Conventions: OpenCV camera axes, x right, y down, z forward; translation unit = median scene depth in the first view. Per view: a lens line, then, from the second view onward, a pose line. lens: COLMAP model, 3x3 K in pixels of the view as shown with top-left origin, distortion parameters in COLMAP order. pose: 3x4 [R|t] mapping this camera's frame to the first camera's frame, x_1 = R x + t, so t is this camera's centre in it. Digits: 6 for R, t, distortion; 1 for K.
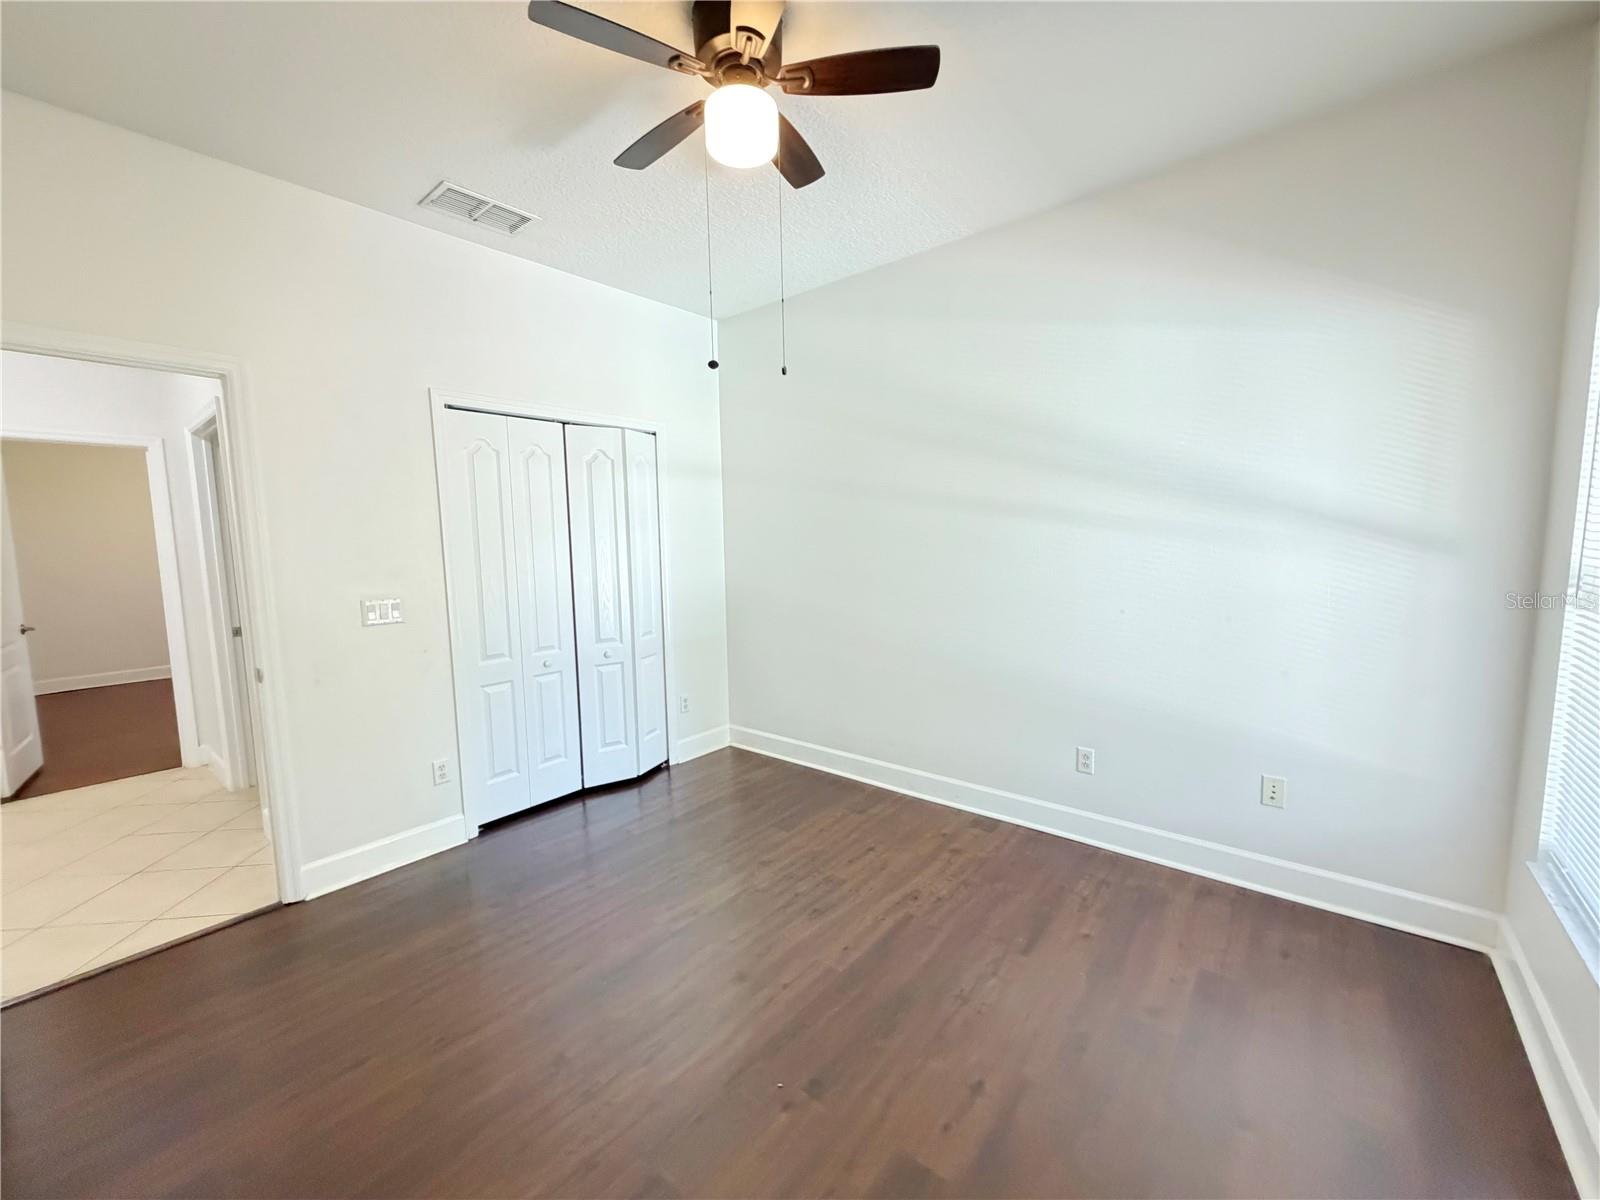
lens RADIAL K [[640.1, 0, 796.5], [0, 640.1, 602.7], [0, 0, 1]] dist [0.000588, 0.000130]
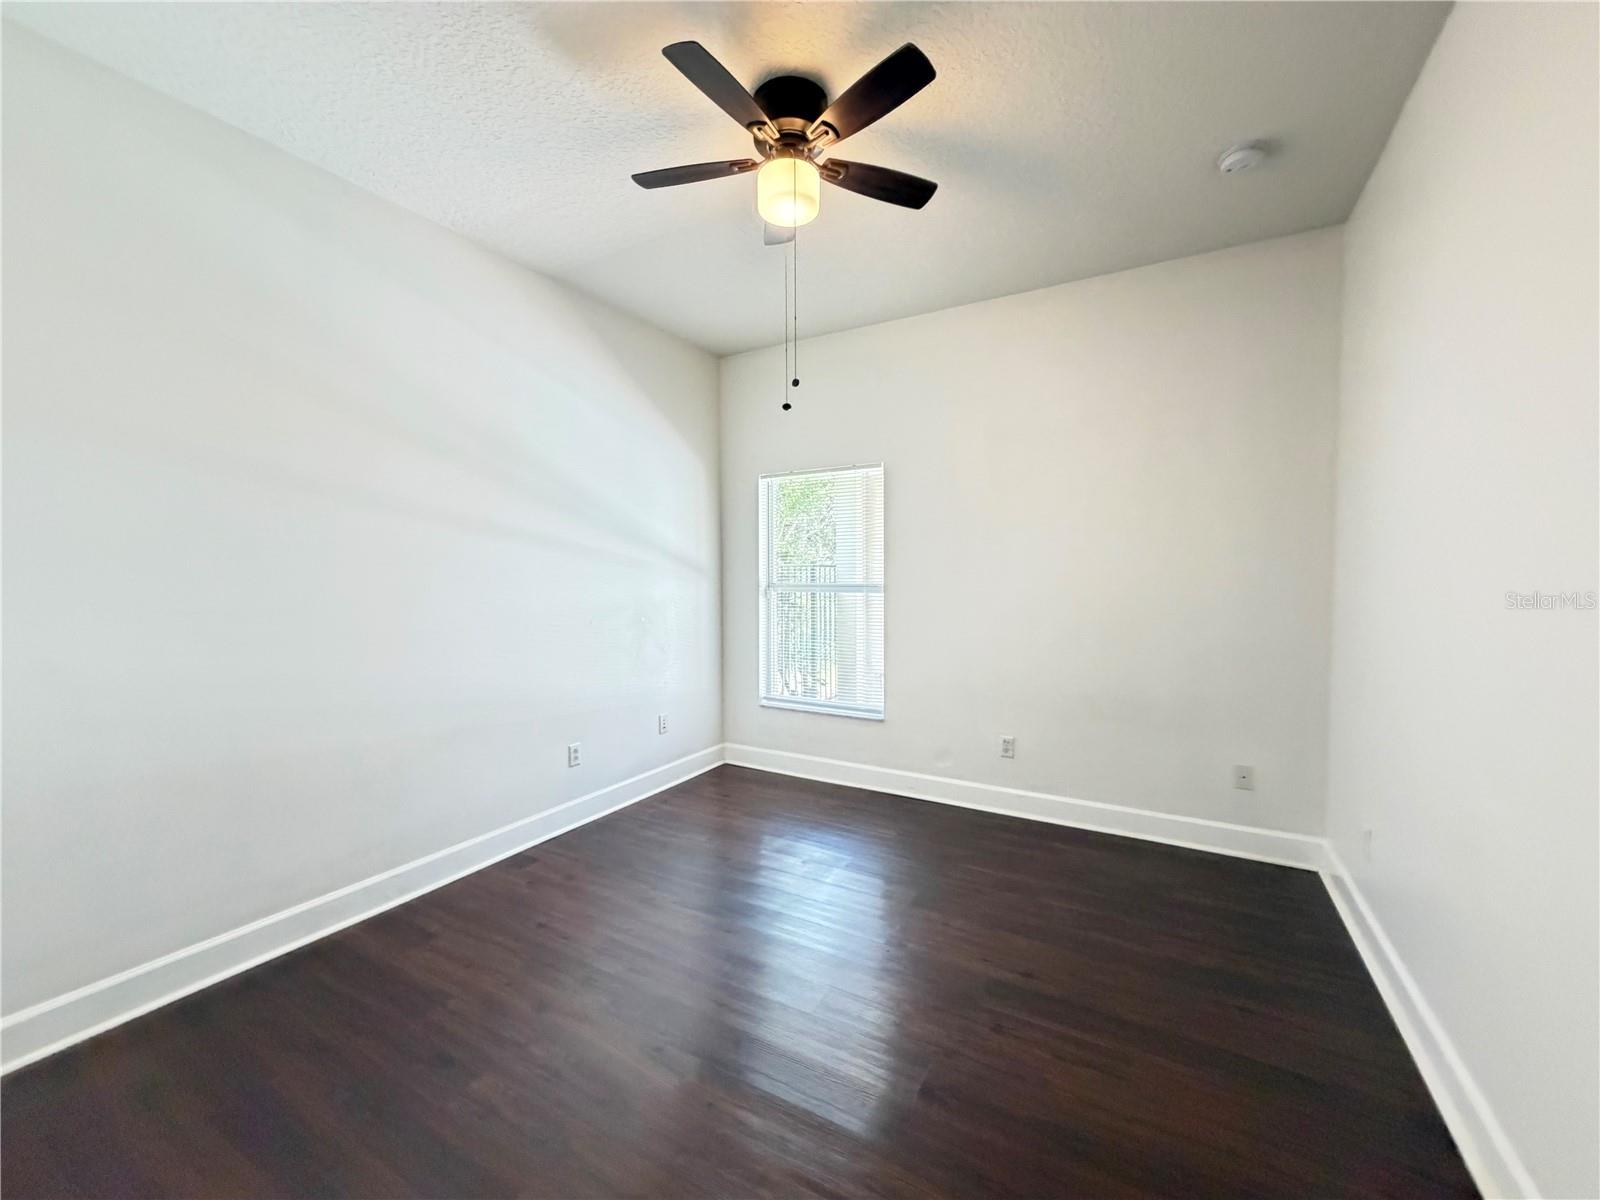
lens RADIAL K [[640.1, 0, 796.5], [0, 640.1, 602.7], [0, 0, 1]] dist [0.000588, 0.000130]
pose [[-0.184338, -0.014148, 0.982761, -0.851690], [0.110829, 0.993220, 0.035087, -0.026484], [-0.976594, 0.115386, -0.181520, 0.877884]]
